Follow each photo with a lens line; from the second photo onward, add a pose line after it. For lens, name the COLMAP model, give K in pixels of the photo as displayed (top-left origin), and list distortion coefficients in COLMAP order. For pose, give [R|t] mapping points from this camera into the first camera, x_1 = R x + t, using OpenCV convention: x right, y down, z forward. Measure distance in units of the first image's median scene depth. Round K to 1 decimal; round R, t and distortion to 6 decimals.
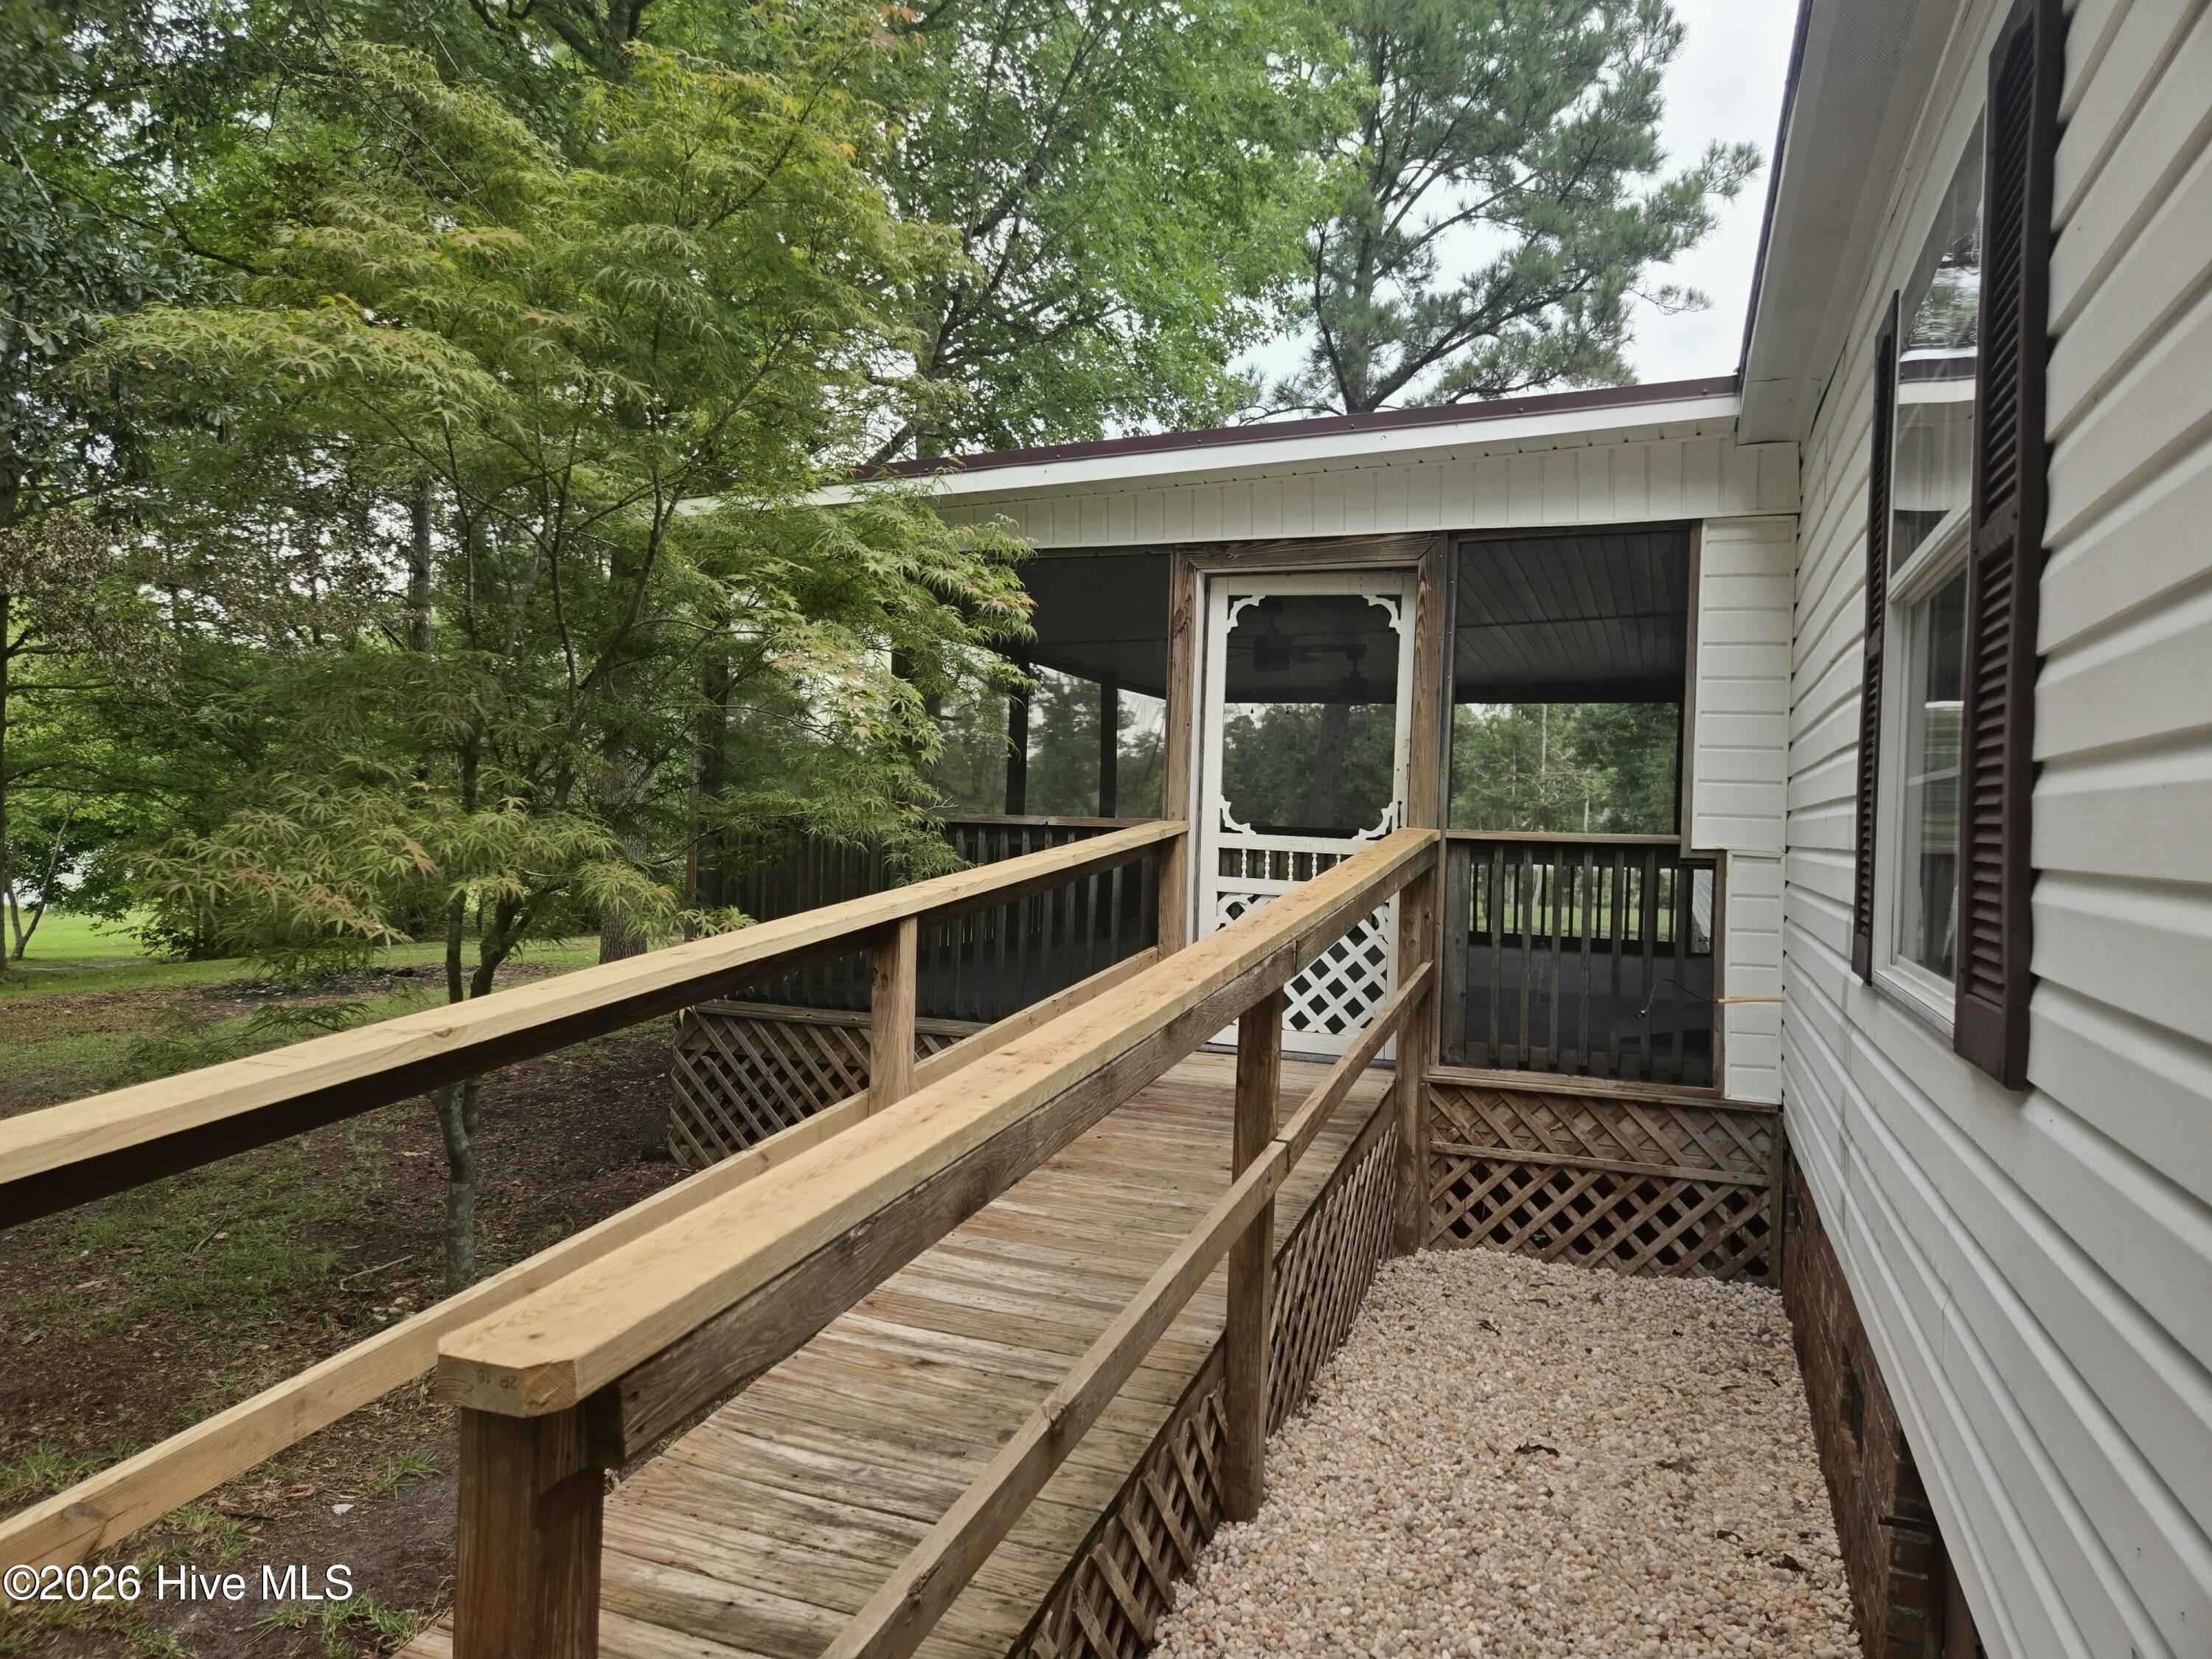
lens RADIAL K [[1457.1, 0, 1104.2], [0, 1457.1, 827.7], [0, 0, 1]] dist [0.051406, -0.029780]
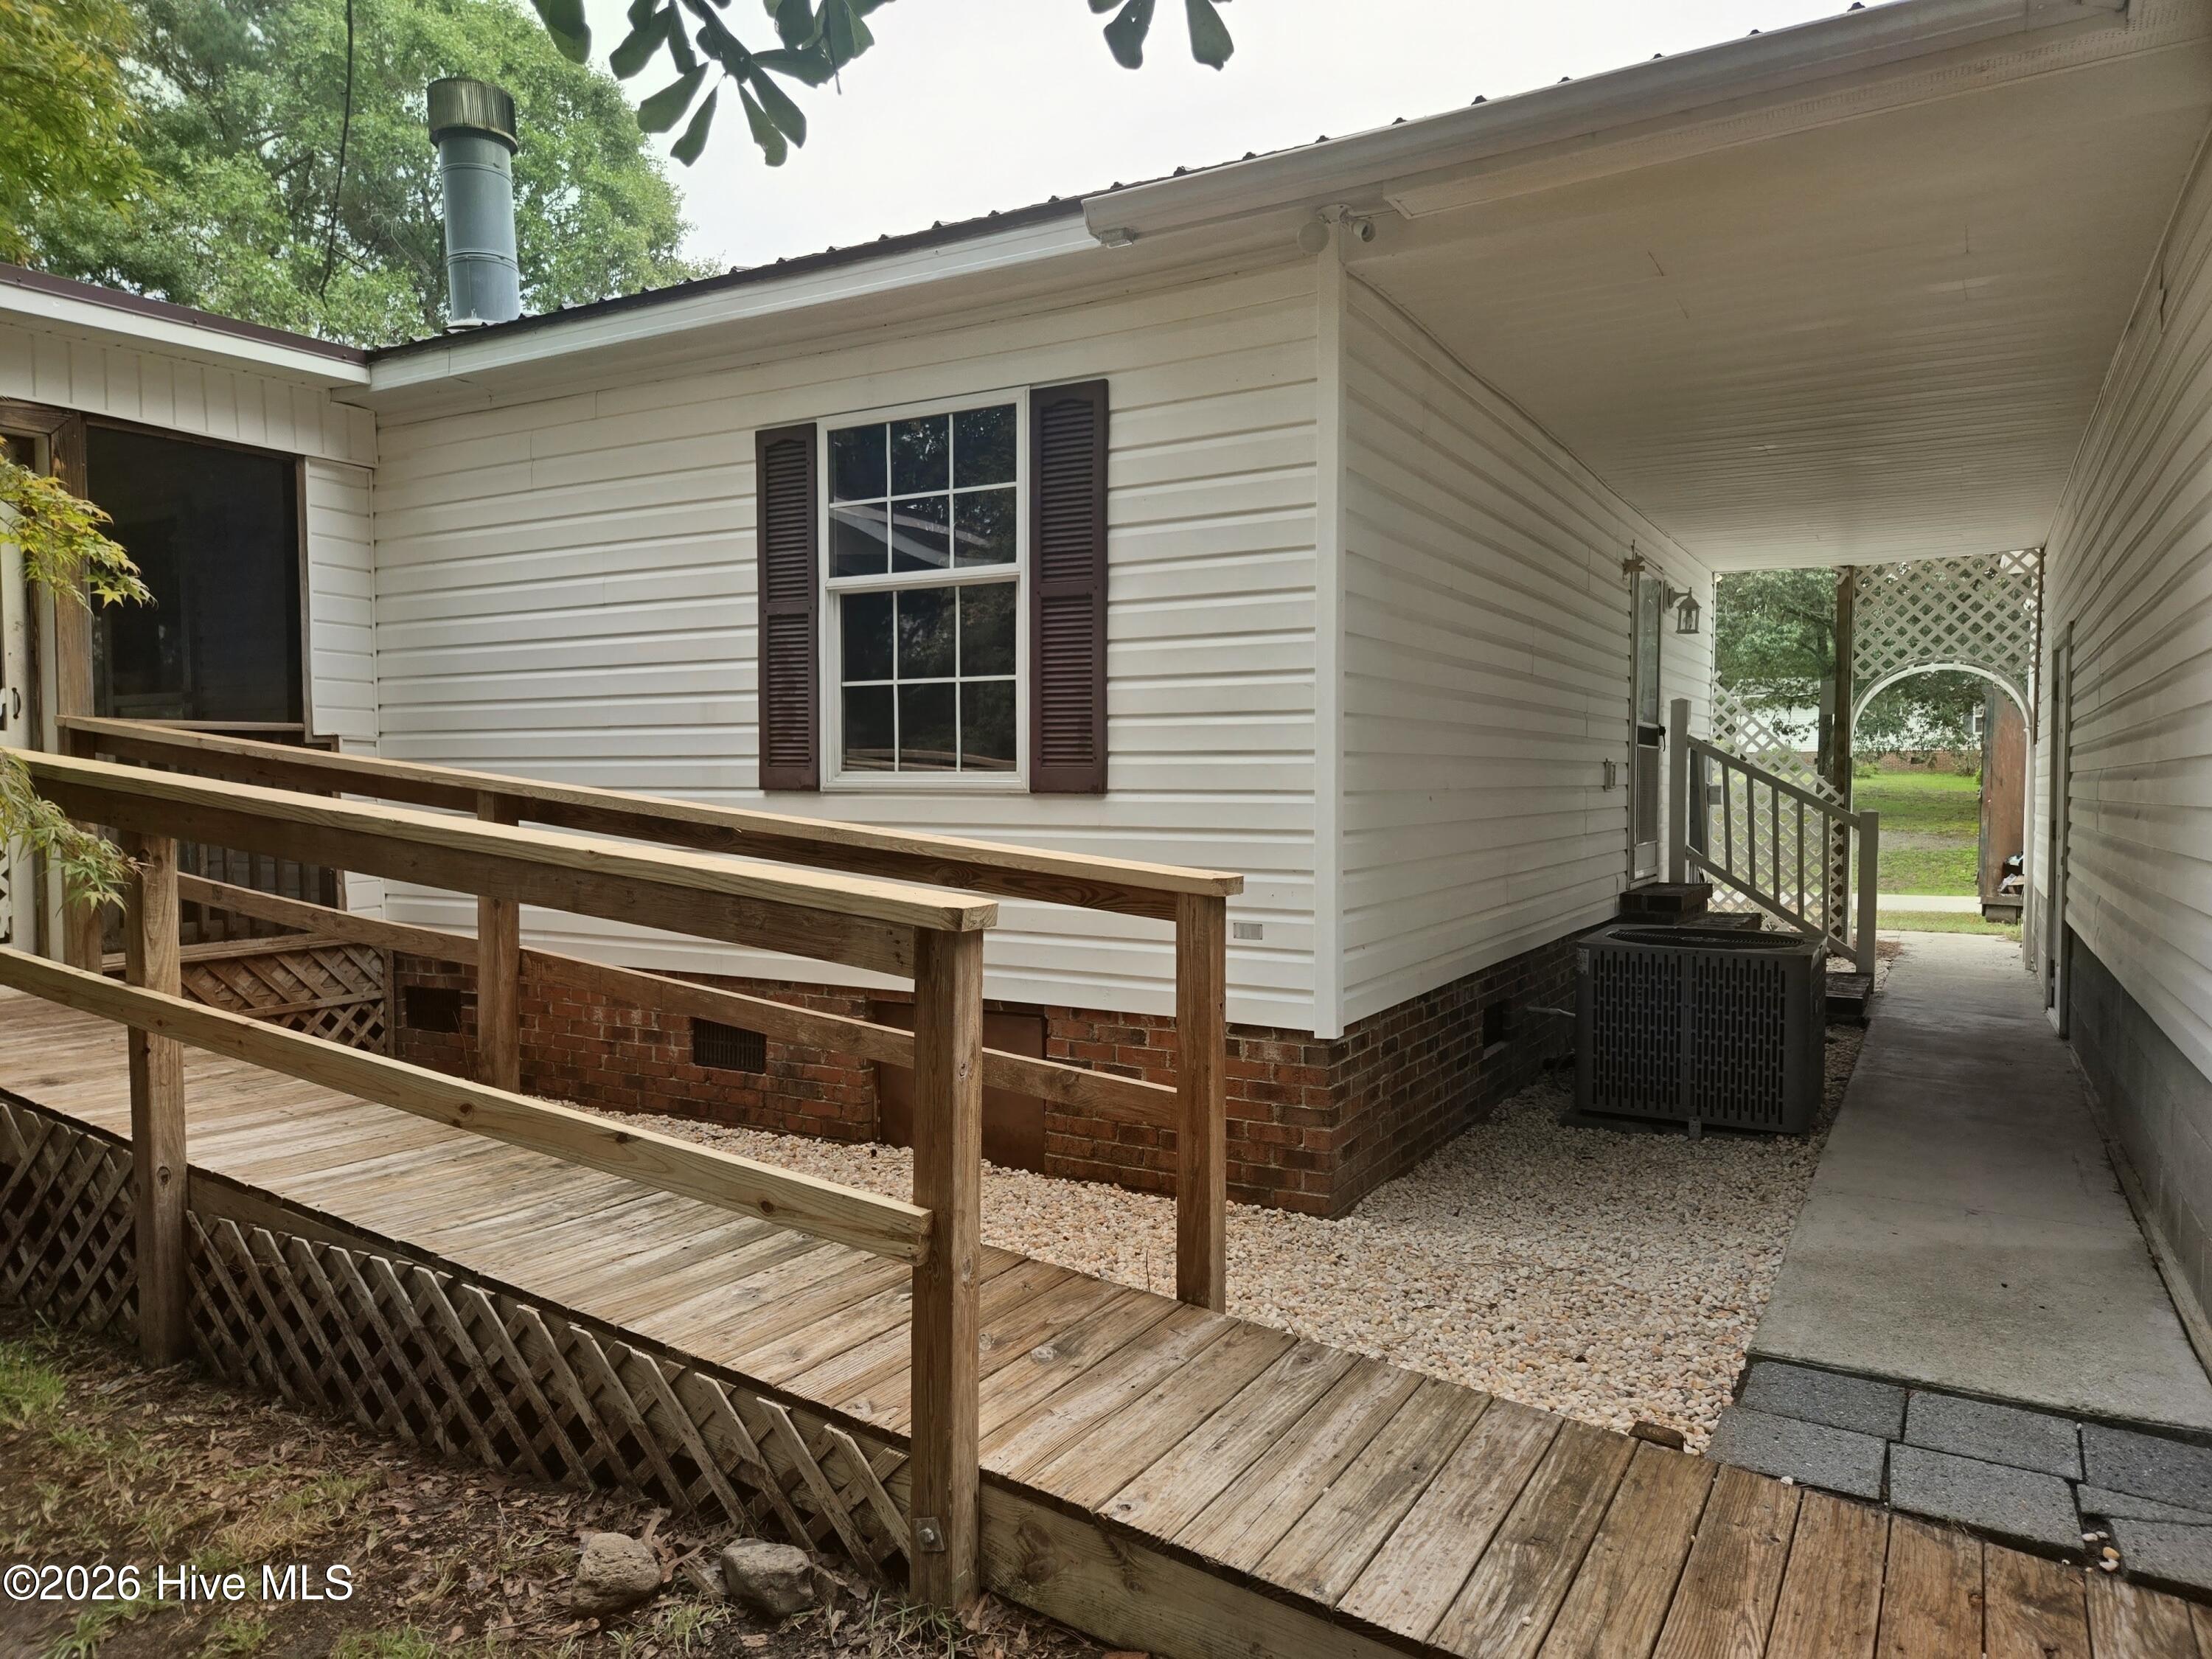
lens RADIAL K [[1457.1, 0, 1100.4], [0, 1457.1, 827.8], [0, 0, 1]] dist [0.051406, -0.029780]
pose [[0.162622, -0.064627, 0.984570, -0.696880], [0.009965, 0.997909, 0.063857, 0.020316], [-0.986638, -0.000573, 0.162926, 0.176195]]
